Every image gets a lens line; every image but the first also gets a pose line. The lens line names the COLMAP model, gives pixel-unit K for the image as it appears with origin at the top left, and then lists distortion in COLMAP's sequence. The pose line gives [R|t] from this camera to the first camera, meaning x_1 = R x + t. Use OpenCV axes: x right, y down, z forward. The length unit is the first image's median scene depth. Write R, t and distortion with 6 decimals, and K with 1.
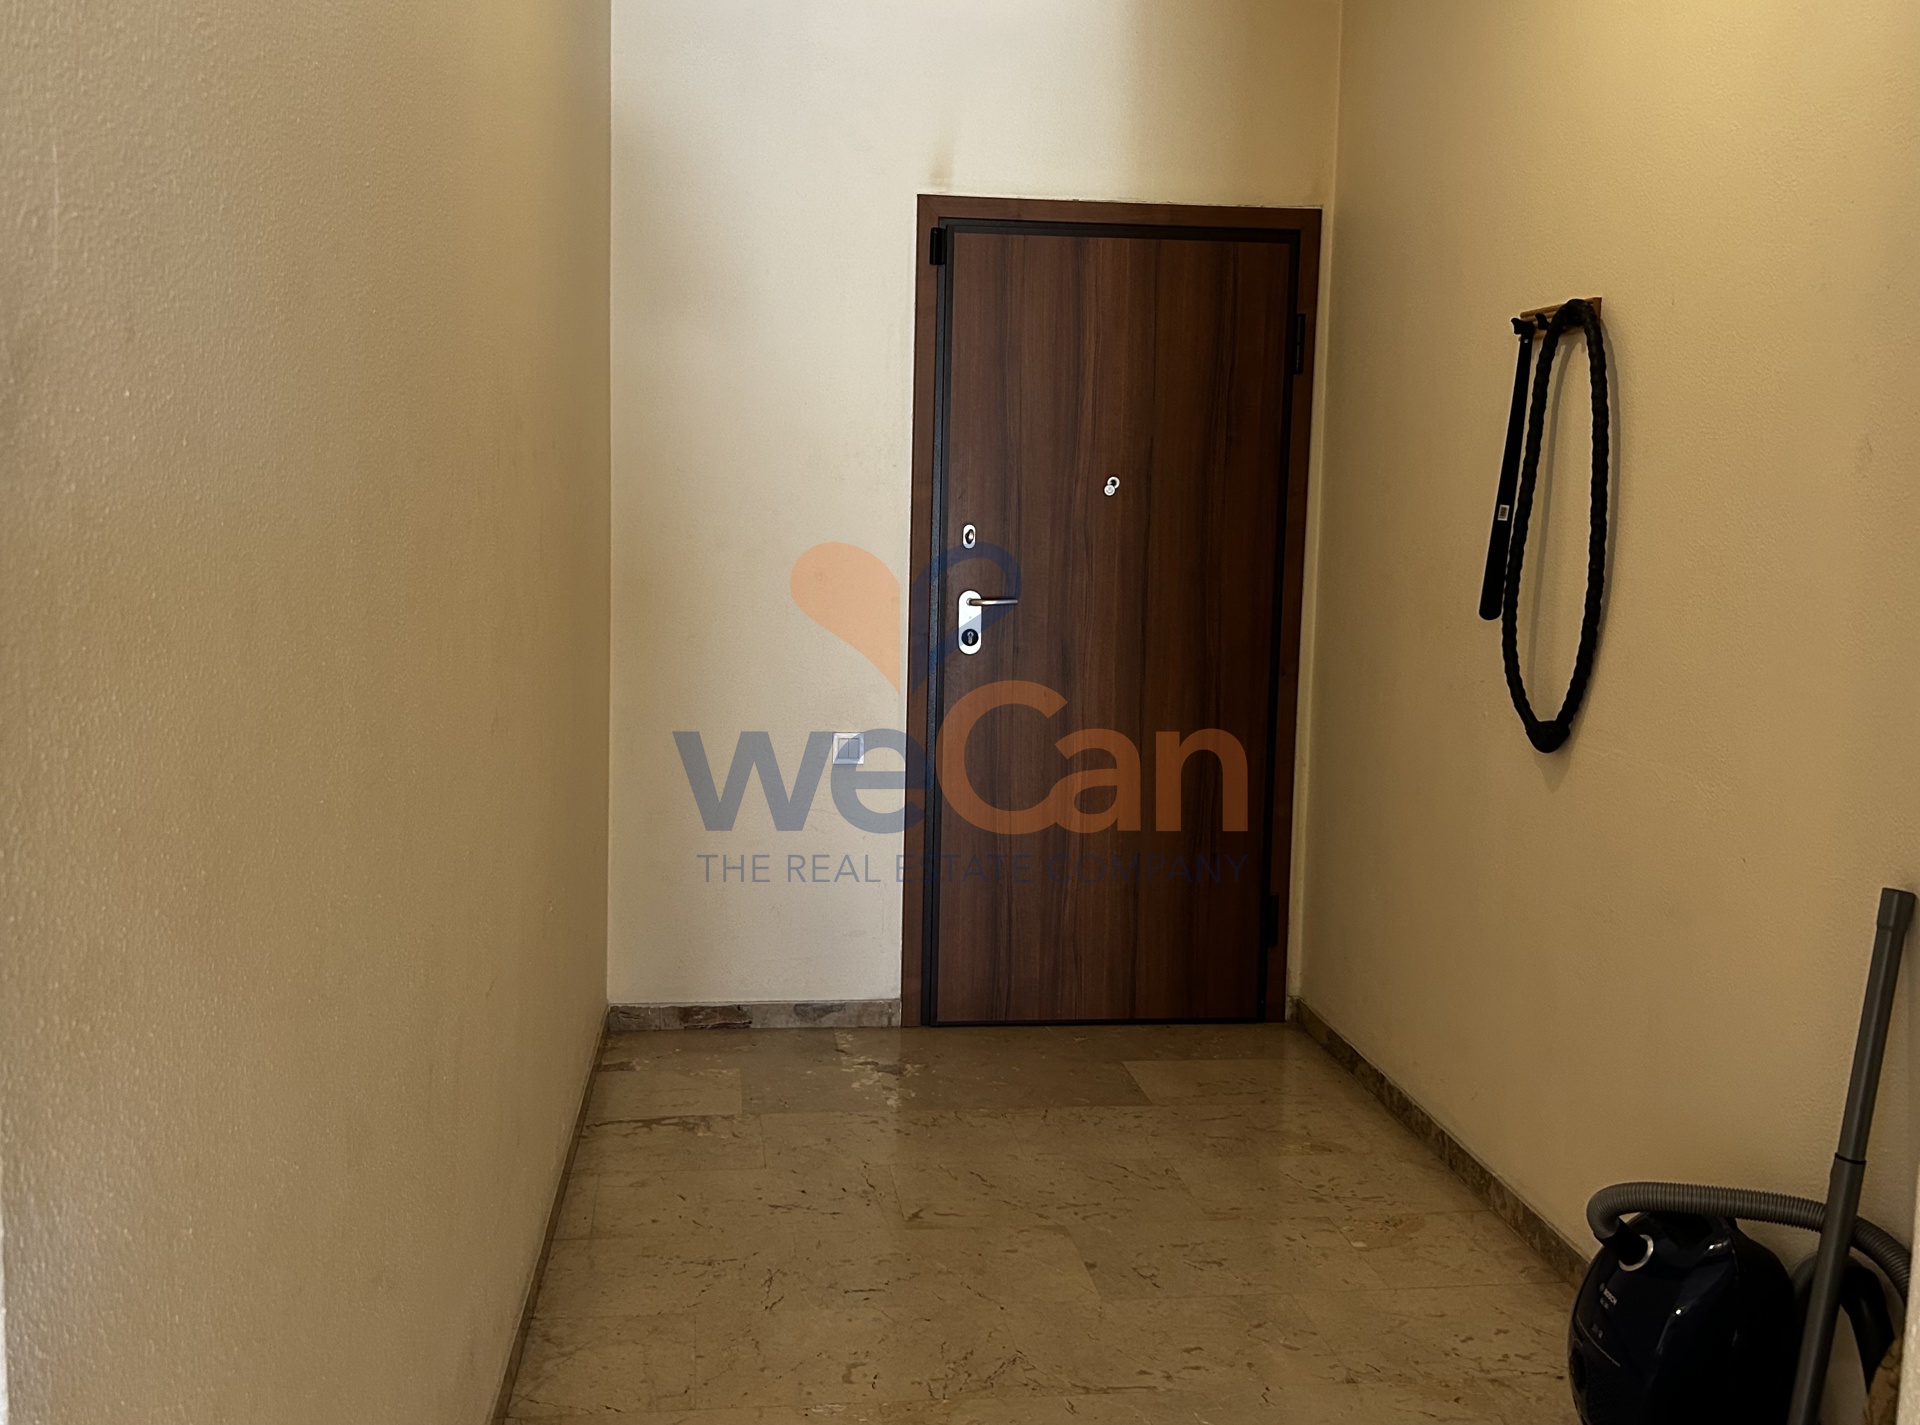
lens RADIAL K [[1774.8, 0, 960.0], [0, 1774.8, 712.5], [0, 0, 1]] dist [0.070883, -0.007392]
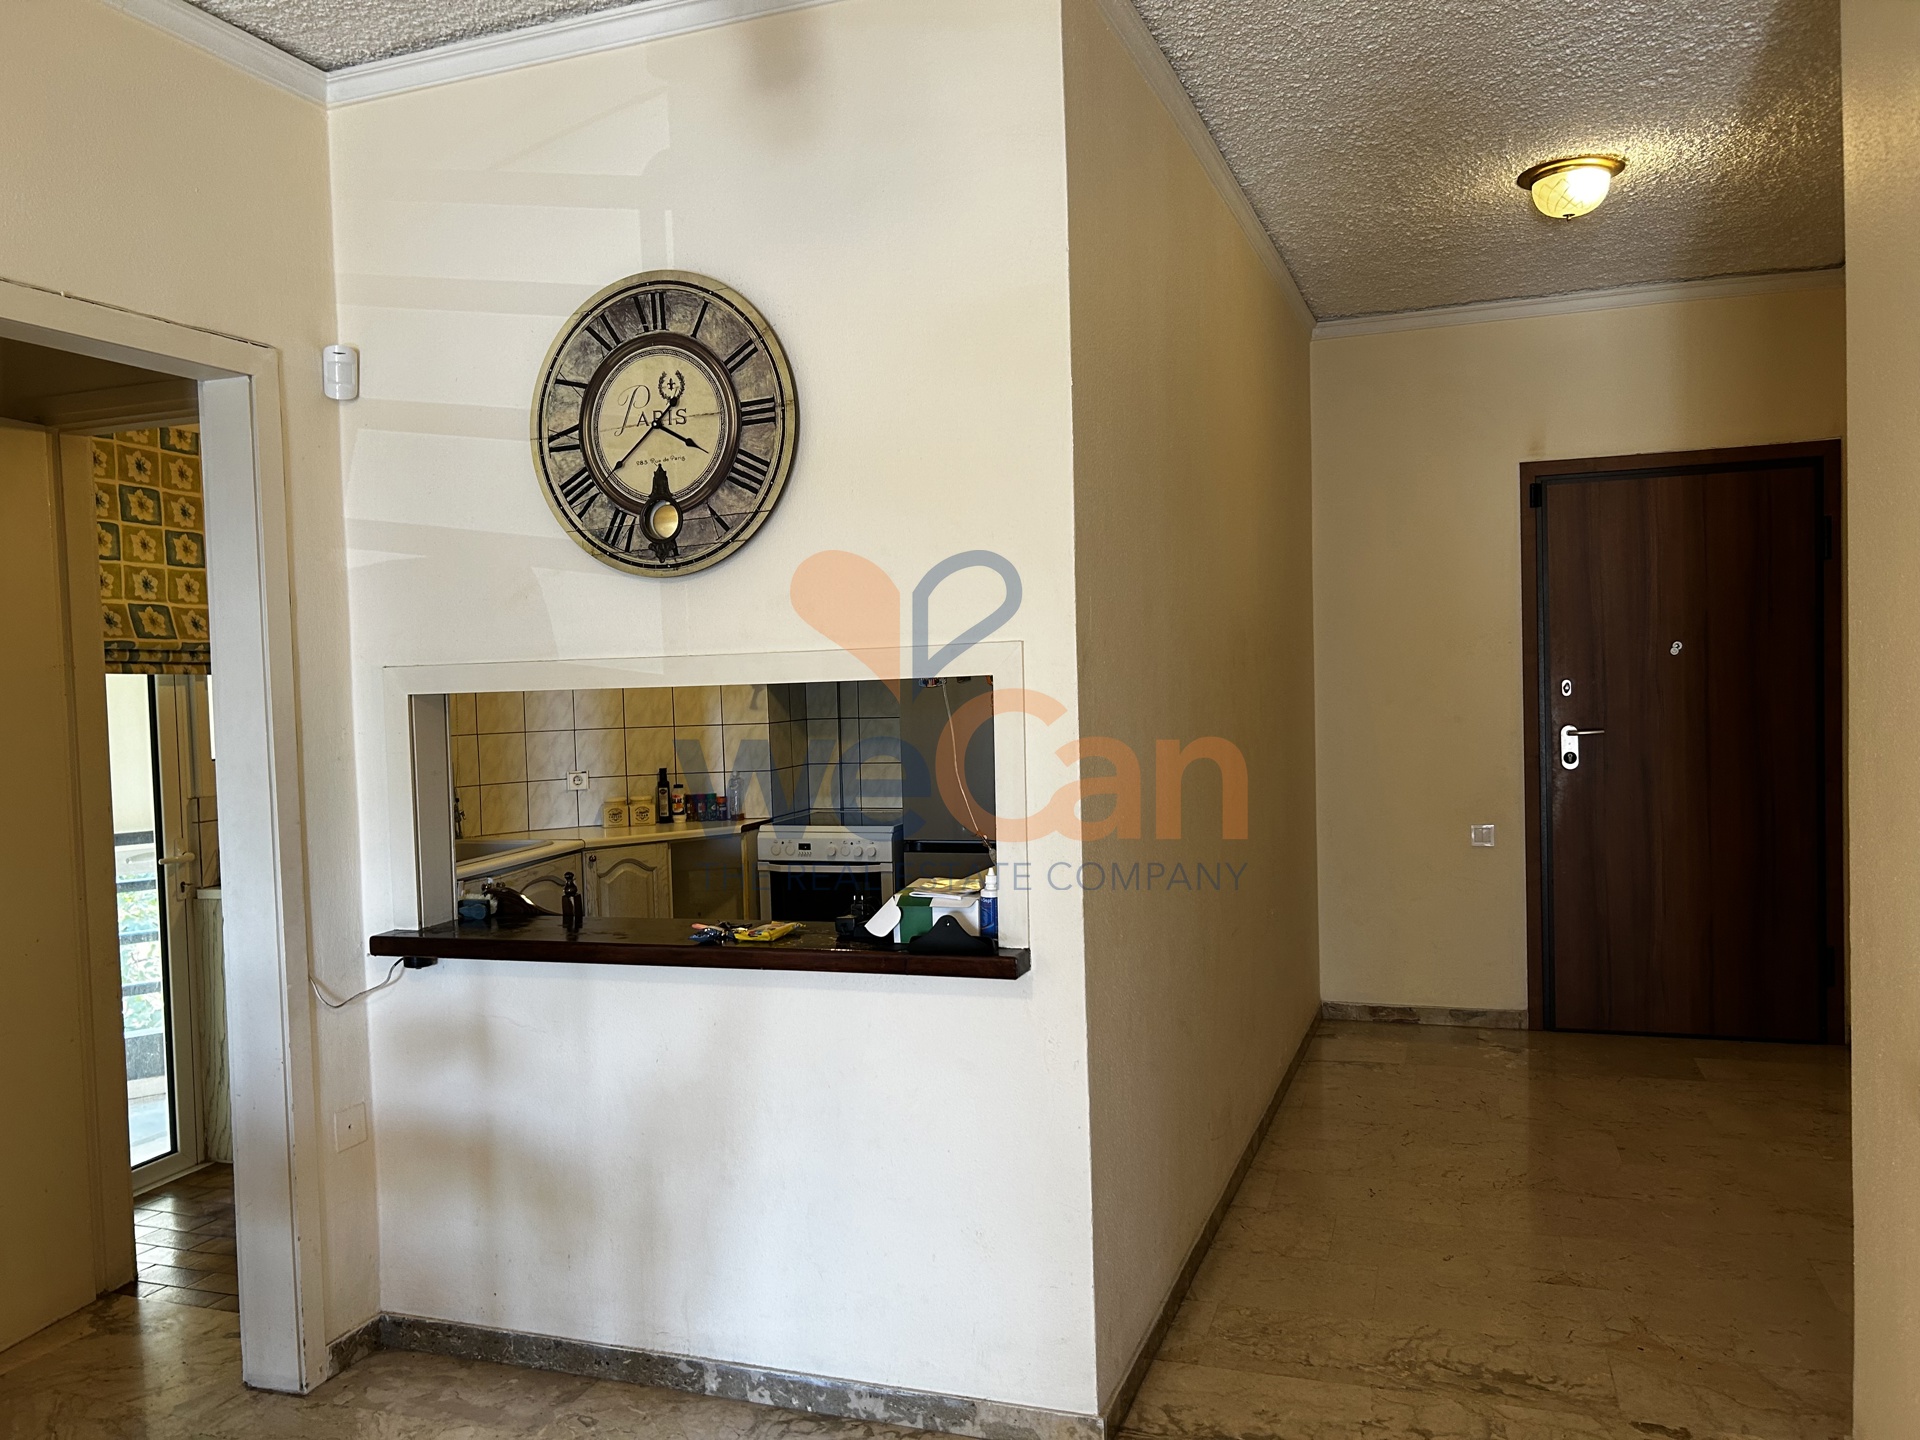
lens RADIAL K [[1440.9, 0, 960.3], [0, 1440.9, 725.5], [0, 0, 1]] dist [0.088794, -0.185578]
pose [[0.895139, -0.037911, -0.444172, 0.089550], [-0.000139, 0.996354, -0.085320, 0.032891], [0.445787, 0.076435, 0.891870, -0.278612]]
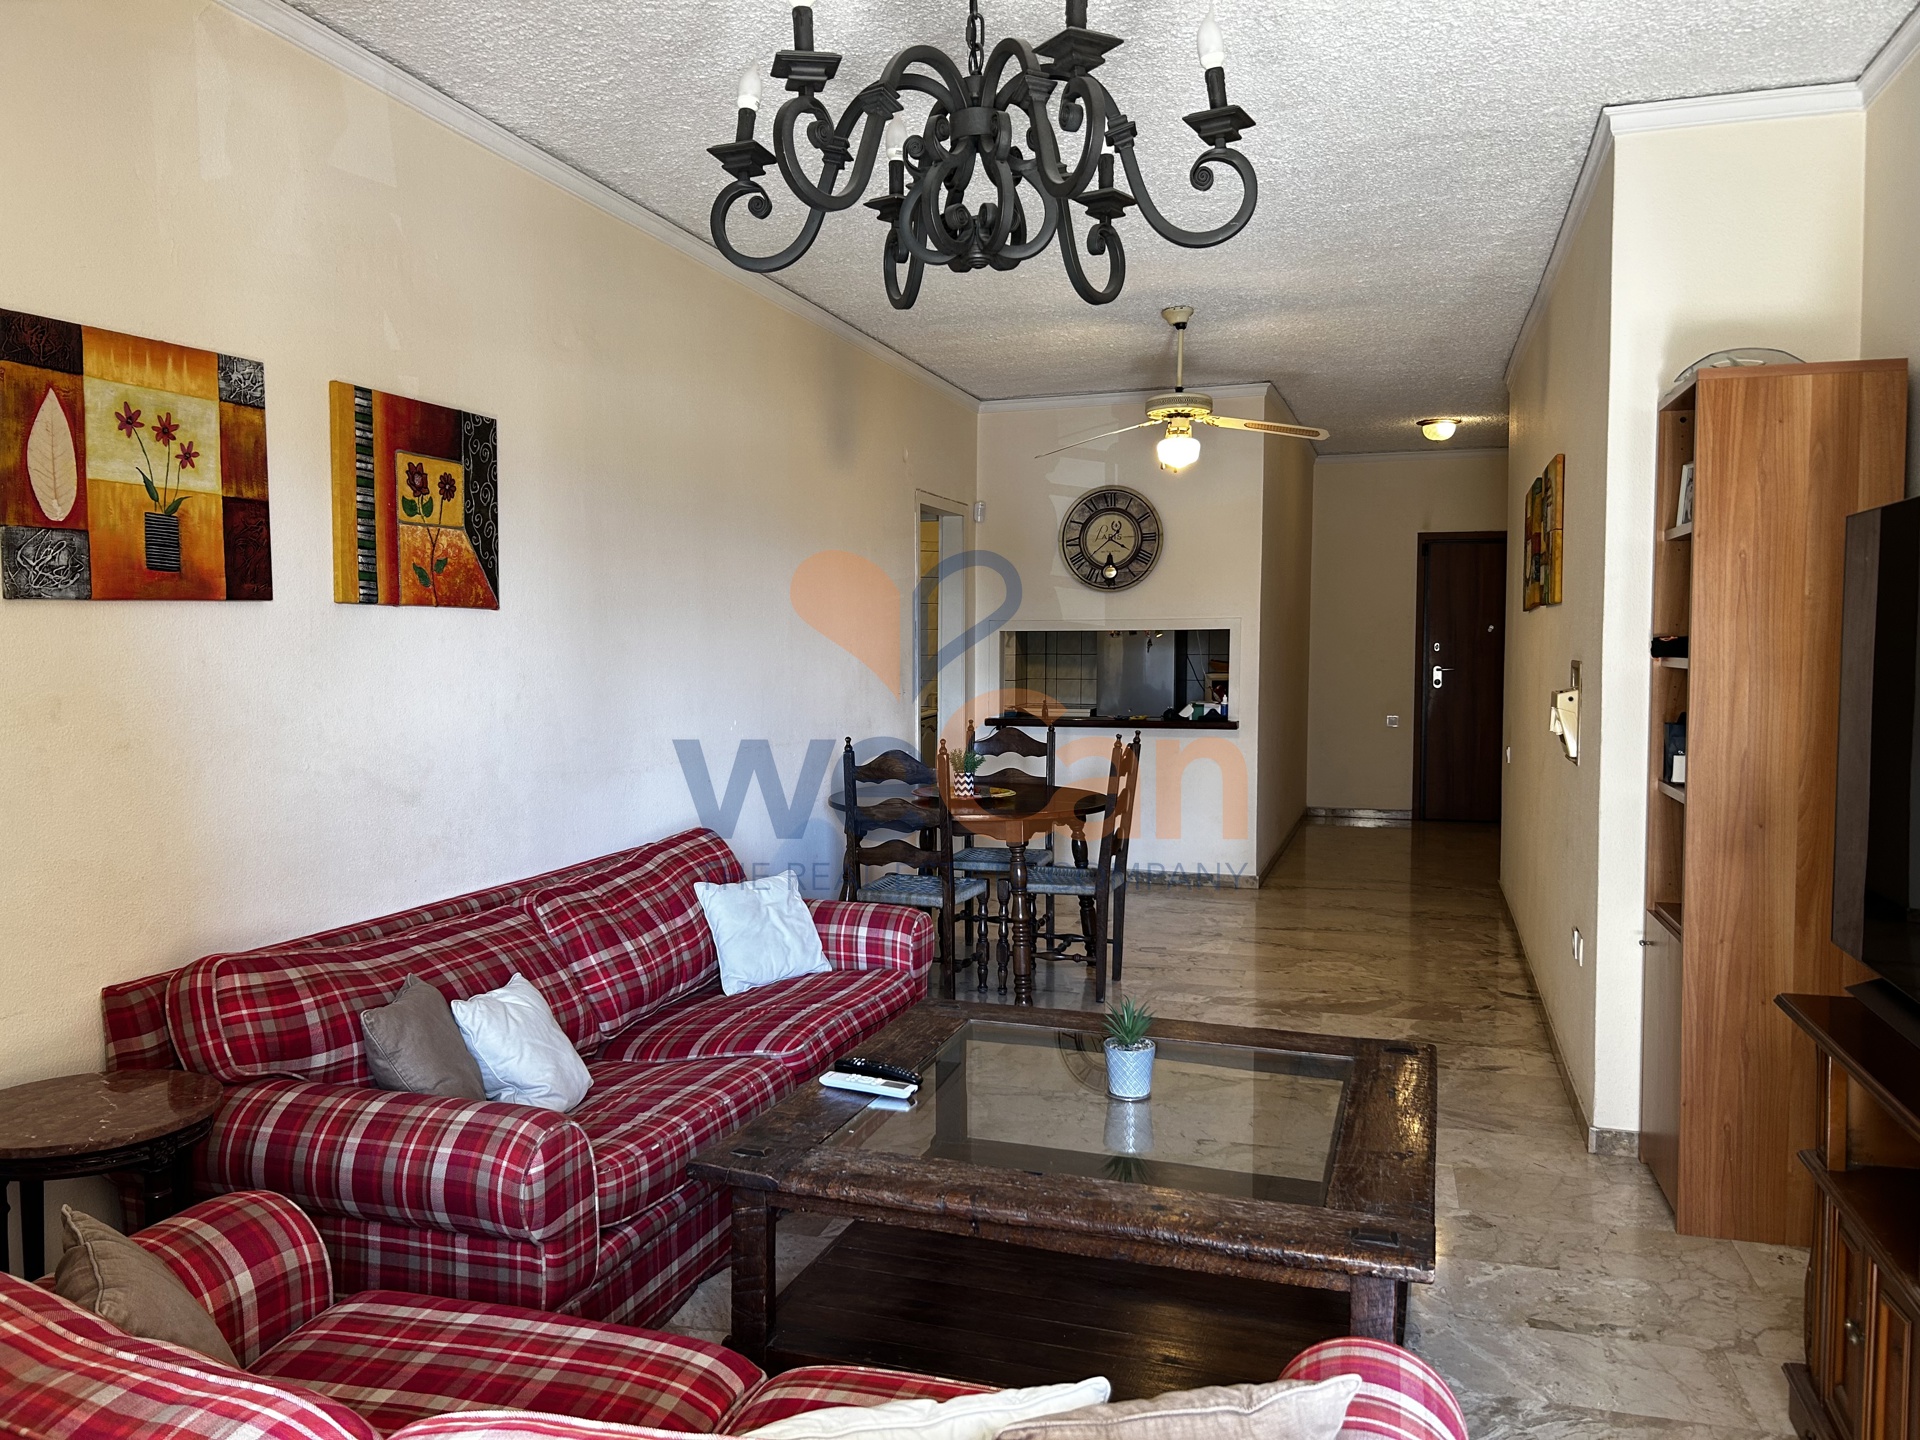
lens RADIAL K [[1440.9, 0, 960.3], [0, 1440.9, 725.5], [0, 0, 1]] dist [0.088794, -0.185578]
pose [[0.915635, -0.001307, -0.402007, 0.246257], [-0.025151, 0.997850, -0.060529, 0.191360], [0.401222, 0.065533, 0.913634, -1.464458]]
